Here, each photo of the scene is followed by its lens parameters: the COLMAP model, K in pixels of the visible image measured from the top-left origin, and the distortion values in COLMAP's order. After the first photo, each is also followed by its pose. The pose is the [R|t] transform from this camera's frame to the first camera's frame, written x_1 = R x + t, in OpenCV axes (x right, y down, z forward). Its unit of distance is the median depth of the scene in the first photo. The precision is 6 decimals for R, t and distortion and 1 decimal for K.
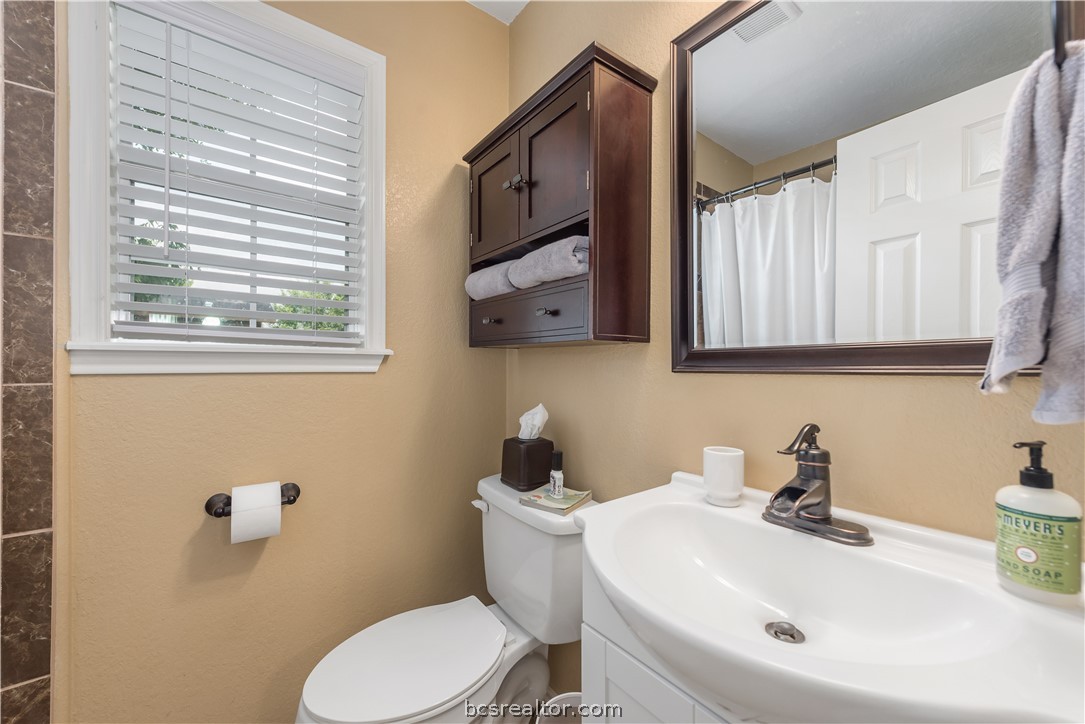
lens RADIAL K [[425.0, 0, 542.4], [0, 425.0, 363.4], [0, 0, 1]] dist [-0.001962, -0.000149]
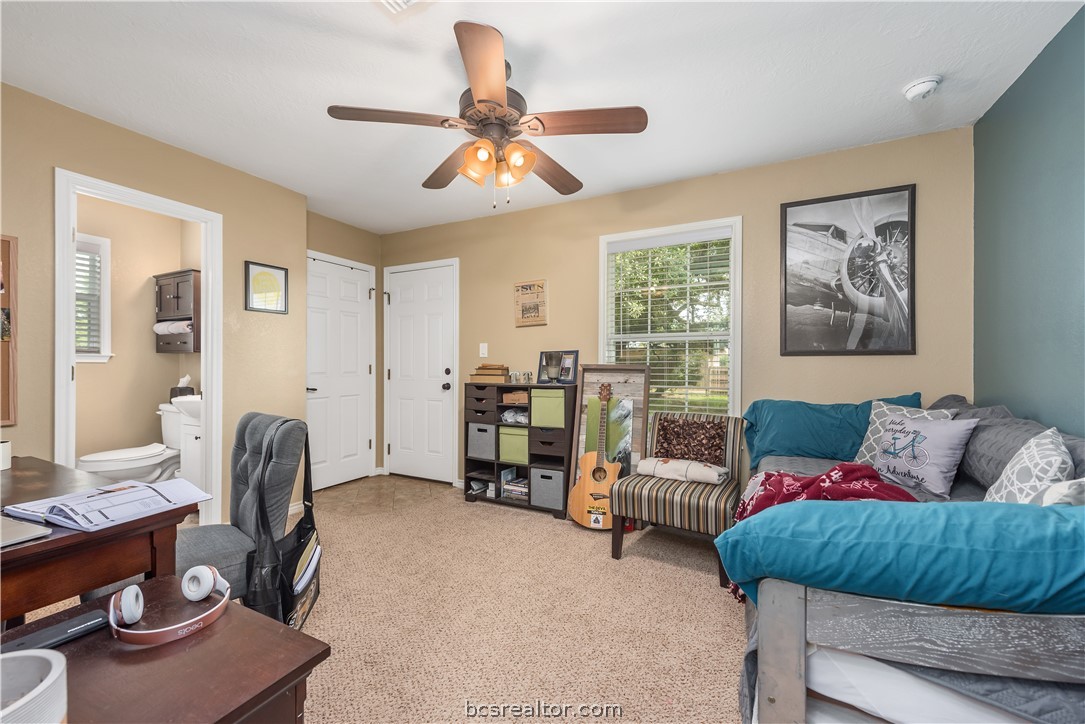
lens RADIAL K [[425.0, 0, 537.5], [0, 425.0, 363.6], [0, 0, 1]] dist [-0.001962, -0.000149]
pose [[0.900635, -0.001247, 0.434575, 0.779904], [-0.001097, 0.999986, 0.005143, 0.010084], [-0.434575, -0.005109, 0.900621, -2.267837]]
